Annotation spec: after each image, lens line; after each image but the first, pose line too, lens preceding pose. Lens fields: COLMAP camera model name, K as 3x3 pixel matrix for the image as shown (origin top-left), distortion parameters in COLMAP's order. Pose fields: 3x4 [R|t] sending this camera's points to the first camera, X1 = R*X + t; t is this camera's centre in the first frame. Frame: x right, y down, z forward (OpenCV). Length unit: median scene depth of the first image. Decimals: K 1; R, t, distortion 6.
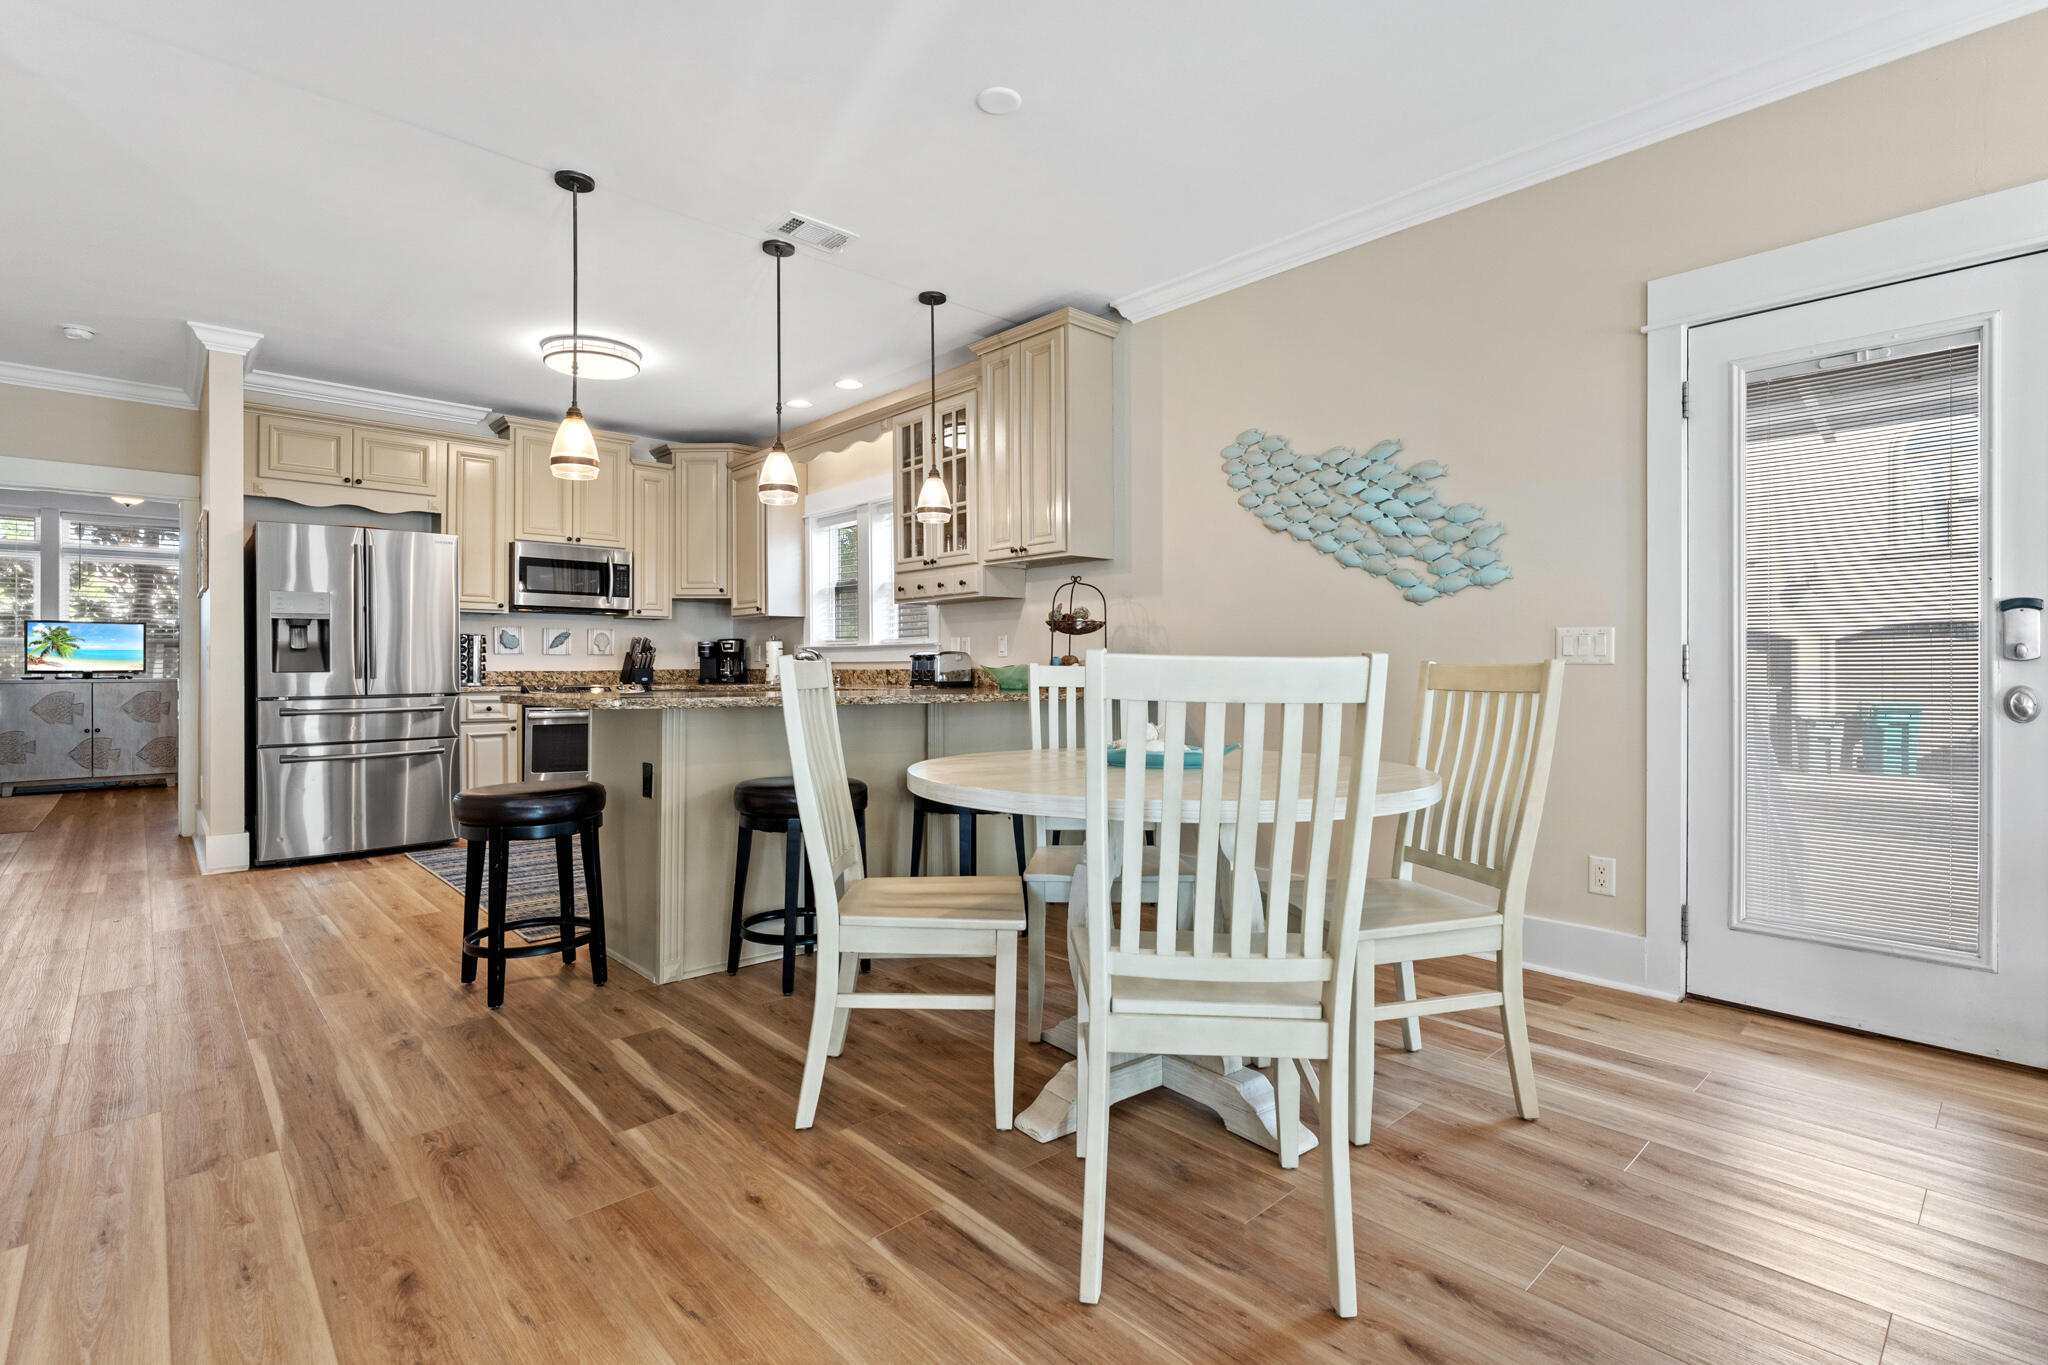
lens RADIAL K [[953.2, 0, 1014.3], [0, 953.2, 663.3], [0, 0, 1]] dist [-0.007119, 0.000895]
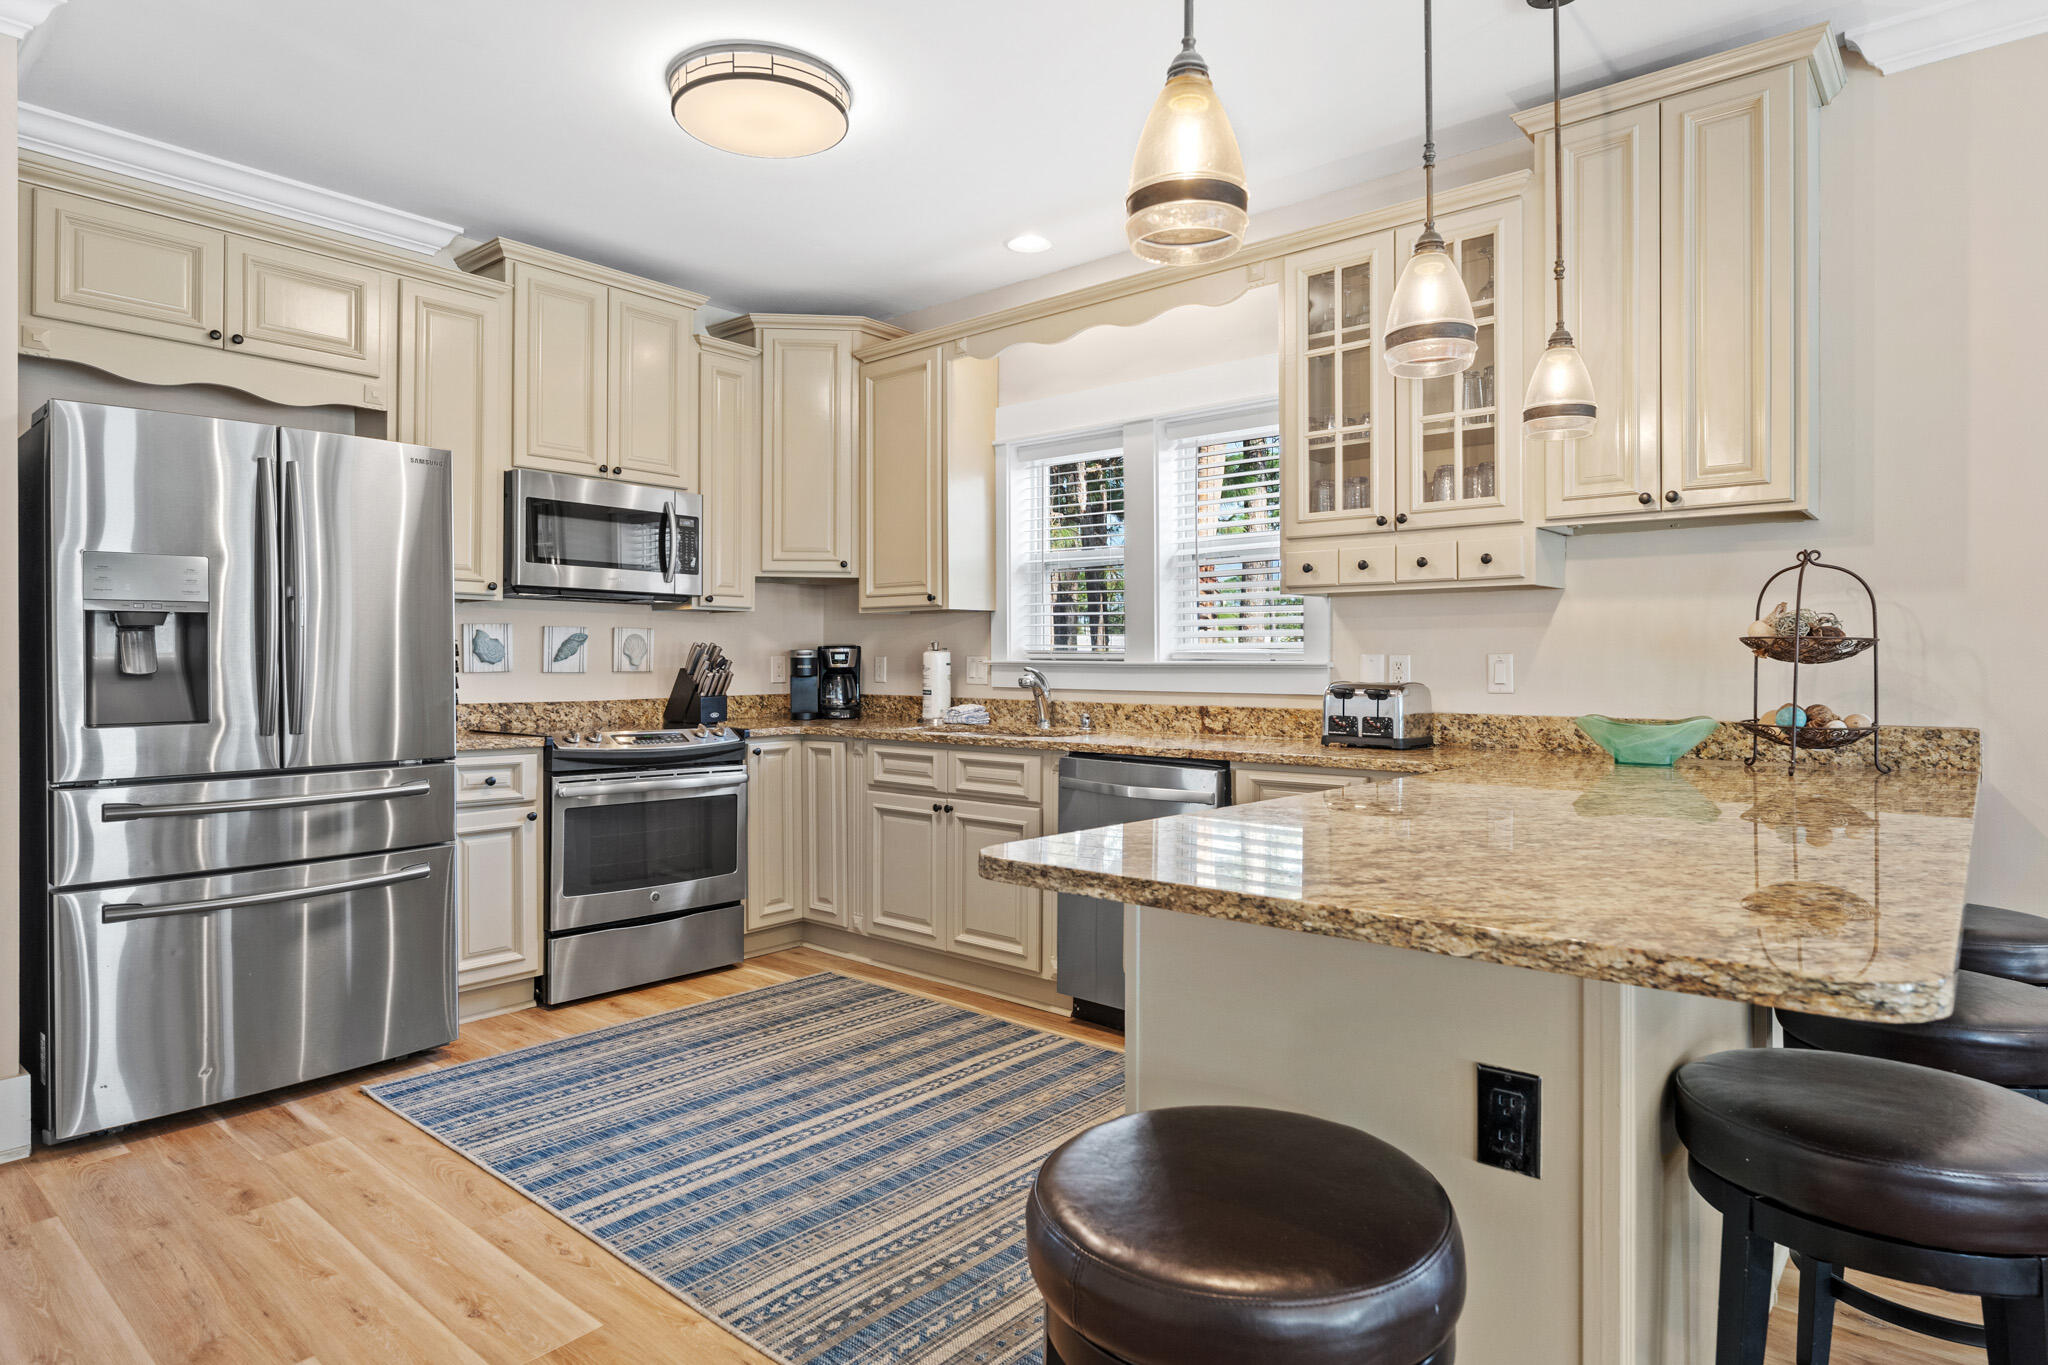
lens RADIAL K [[1117.9, 0, 1004.7], [0, 1117.9, 663.4], [0, 0, 1]] dist [-0.006235, 0.000015]
pose [[0.992766, 0.005558, 0.119940, -0.383284], [-0.006555, 0.999947, 0.007926, -0.027711], [-0.119890, -0.008655, 0.992749, 0.388770]]
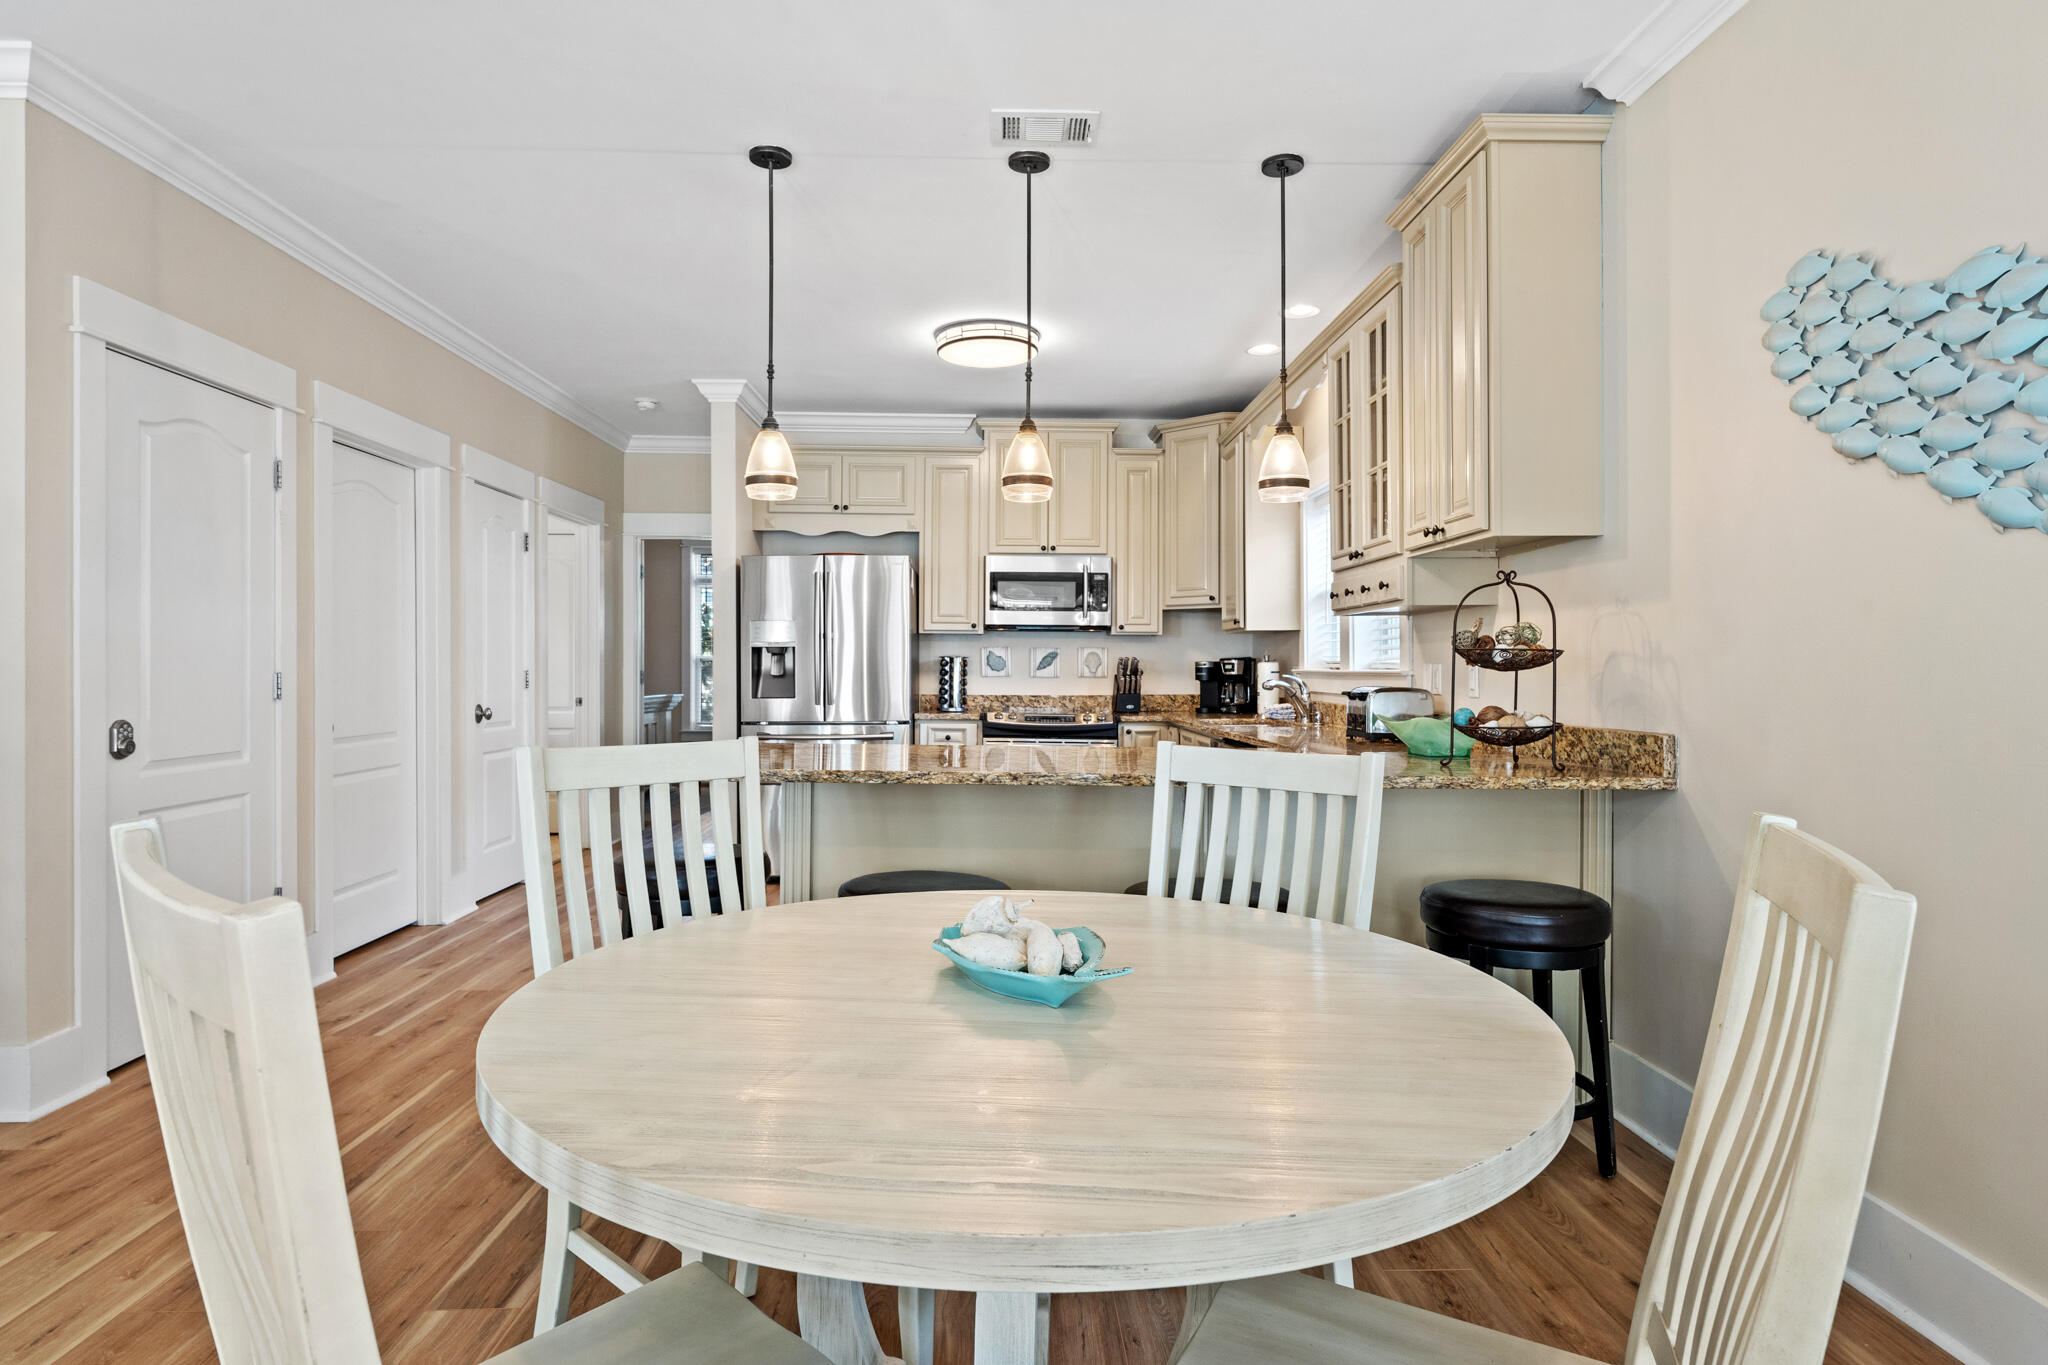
lens RADIAL K [[1117.9, 0, 1029.0], [0, 1117.9, 668.9], [0, 0, 1]] dist [-0.006235, 0.000015]
pose [[0.756011, 0.005594, -0.654535, 0.252176], [-0.001755, 0.999977, 0.006520, -0.030360], [0.654557, -0.003781, 0.756003, 0.249604]]
